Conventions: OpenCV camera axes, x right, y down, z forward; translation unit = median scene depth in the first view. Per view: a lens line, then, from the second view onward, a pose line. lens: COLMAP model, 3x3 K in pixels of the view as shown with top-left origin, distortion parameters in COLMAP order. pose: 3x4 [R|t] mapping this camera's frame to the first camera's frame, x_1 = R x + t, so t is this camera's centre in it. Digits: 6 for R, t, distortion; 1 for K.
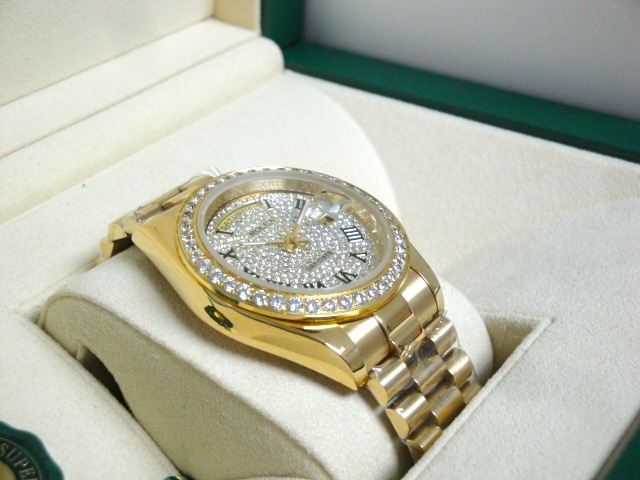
lens RADIAL K [[1016.5, 0, 320.0], [0, 1016.5, 240.0], [0, 0, 1]] dist [0.123891, 0.069045]
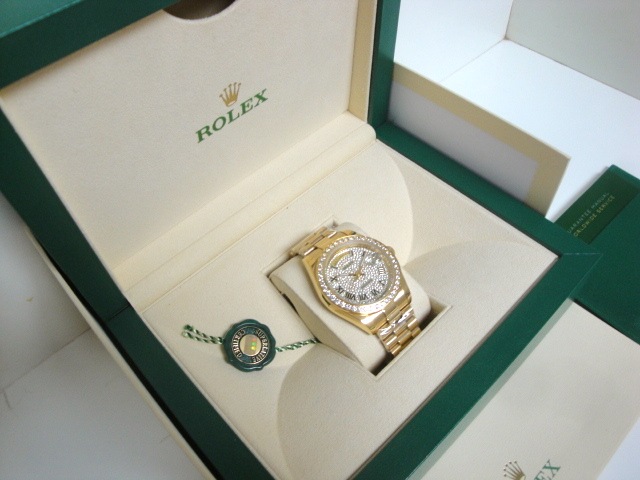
lens RADIAL K [[529.9, 0, 320.0], [0, 529.9, 240.0], [0, 0, 1]] dist [-0.125772, -0.000469]
pose [[0.980632, 0.125887, -0.150042, 0.071605], [-0.063017, 0.928140, 0.366858, -0.579380], [0.185443, -0.350298, 0.918097, -0.283827]]
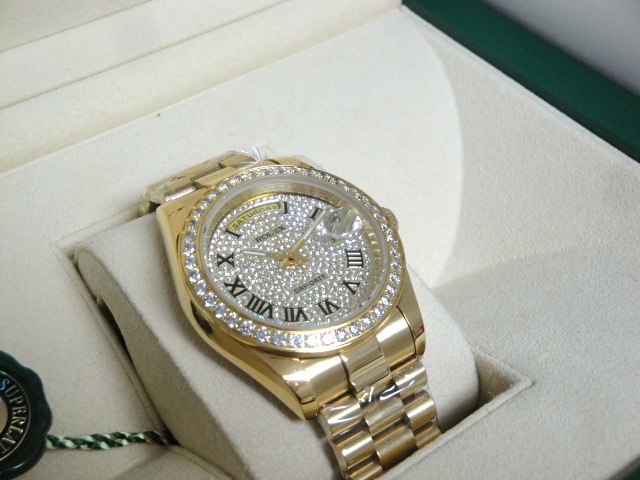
lens RADIAL K [[1016.5, 0, 320.0], [0, 1016.5, 240.0], [0, 0, 1]] dist [0.123891, 0.069045]
pose [[0.956605, 0.230484, -0.178280, 0.175517], [-0.185727, 0.953730, 0.236440, -0.257173], [0.224527, -0.193069, 0.955150, 0.017561]]
